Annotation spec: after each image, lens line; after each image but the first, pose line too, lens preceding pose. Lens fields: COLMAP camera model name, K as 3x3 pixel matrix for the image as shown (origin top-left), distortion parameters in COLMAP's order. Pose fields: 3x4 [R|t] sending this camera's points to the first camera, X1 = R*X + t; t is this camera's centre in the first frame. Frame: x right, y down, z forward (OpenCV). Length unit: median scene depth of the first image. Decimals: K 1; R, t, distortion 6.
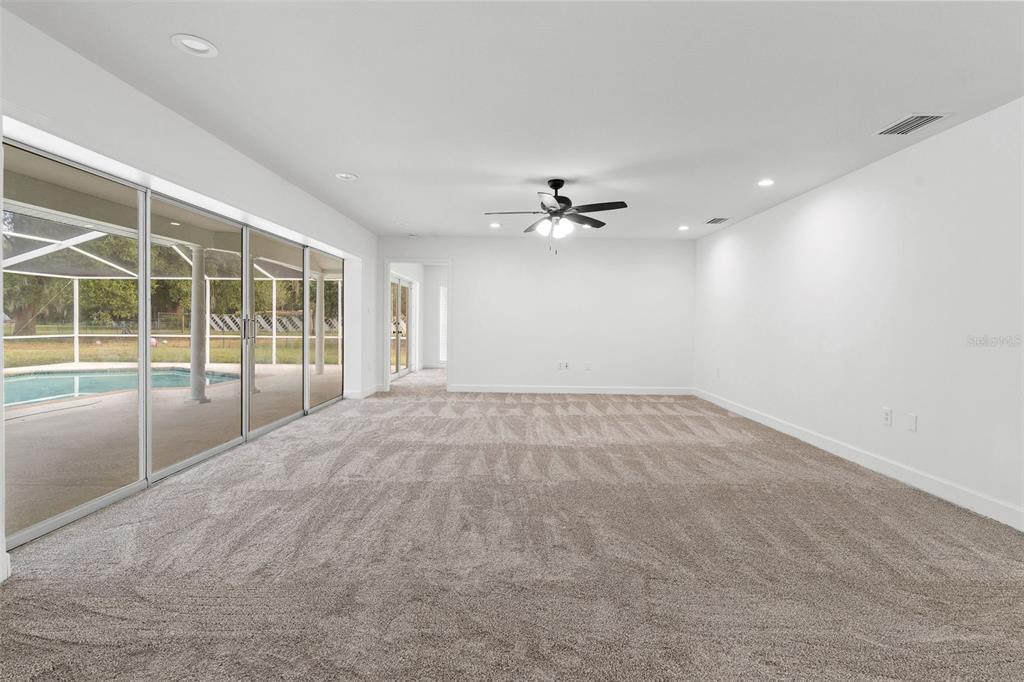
lens RADIAL K [[461.9, 0, 515.7], [0, 461.9, 334.3], [0, 0, 1]] dist [0.014118, -0.000052]
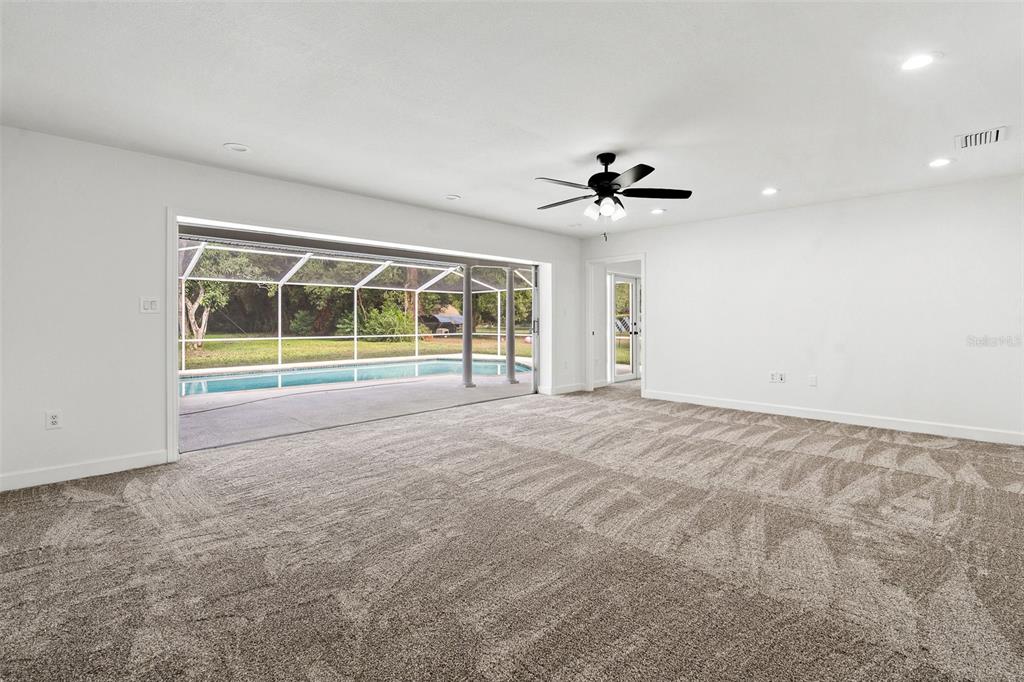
lens RADIAL K [[461.9, 0, 515.7], [0, 461.9, 334.3], [0, 0, 1]] dist [0.014118, -0.000052]
pose [[0.716808, 0.003921, -0.697260, 0.565139], [-0.006069, 0.999981, -0.000616, -0.001185], [0.697244, 0.004674, 0.716818, 0.273387]]
